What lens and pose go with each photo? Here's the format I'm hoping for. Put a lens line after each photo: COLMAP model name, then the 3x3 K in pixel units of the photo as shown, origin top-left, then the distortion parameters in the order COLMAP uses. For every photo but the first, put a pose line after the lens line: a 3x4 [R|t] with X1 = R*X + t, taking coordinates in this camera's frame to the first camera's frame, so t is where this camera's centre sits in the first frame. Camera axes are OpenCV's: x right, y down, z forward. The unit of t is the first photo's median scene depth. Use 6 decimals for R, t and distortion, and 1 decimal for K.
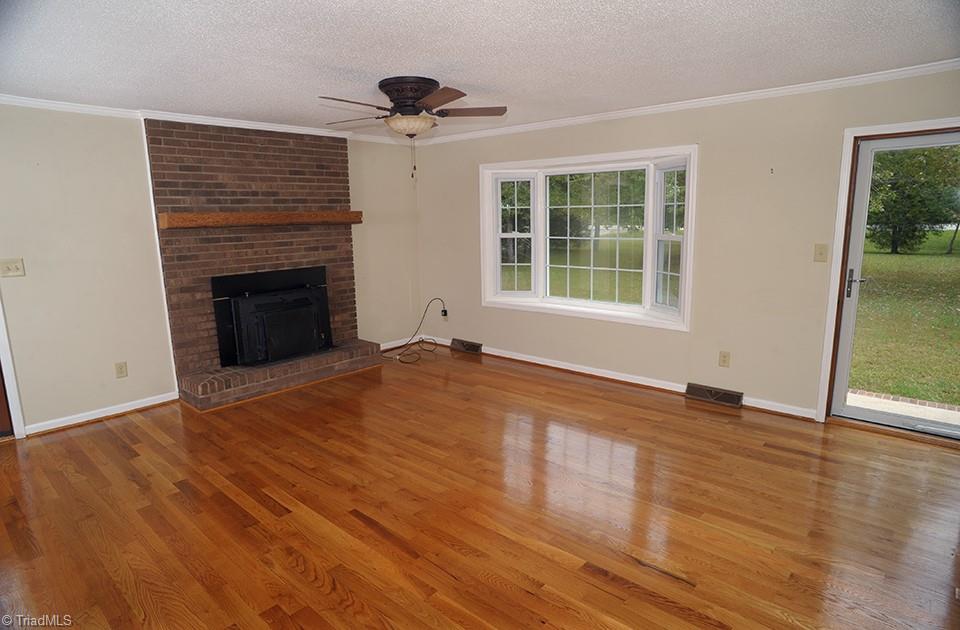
lens RADIAL K [[542.3, 0, 486.2], [0, 542.3, 317.3], [0, 0, 1]] dist [-0.101602, 0.070058]
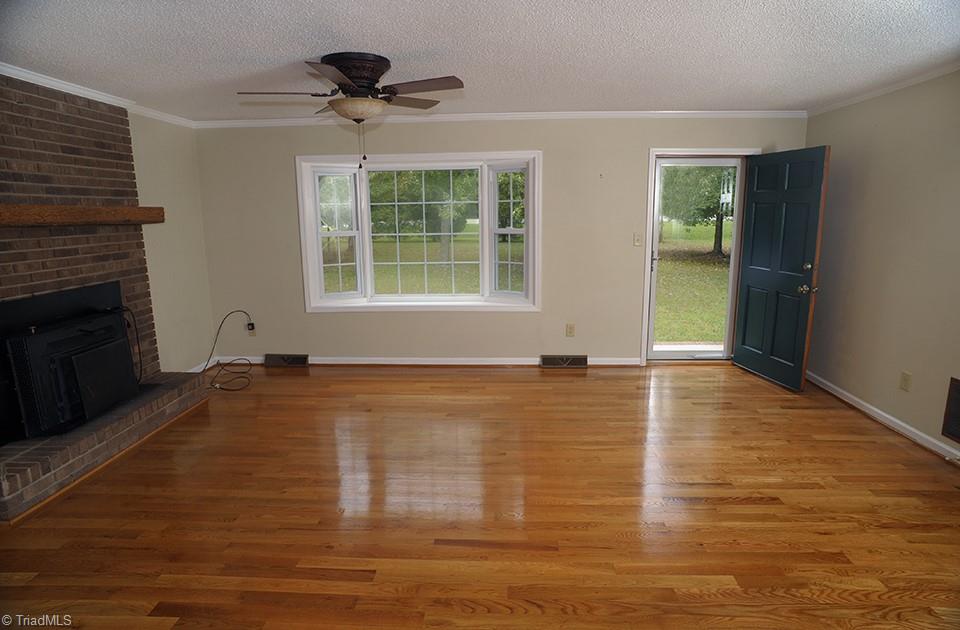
lens RADIAL K [[542.3, 0, 486.2], [0, 542.3, 317.3], [0, 0, 1]] dist [-0.101602, 0.070058]
pose [[0.778069, -0.115141, 0.617537, -0.378142], [0.112463, 0.992708, 0.043394, -0.021098], [-0.618030, 0.035686, 0.785344, 0.127609]]
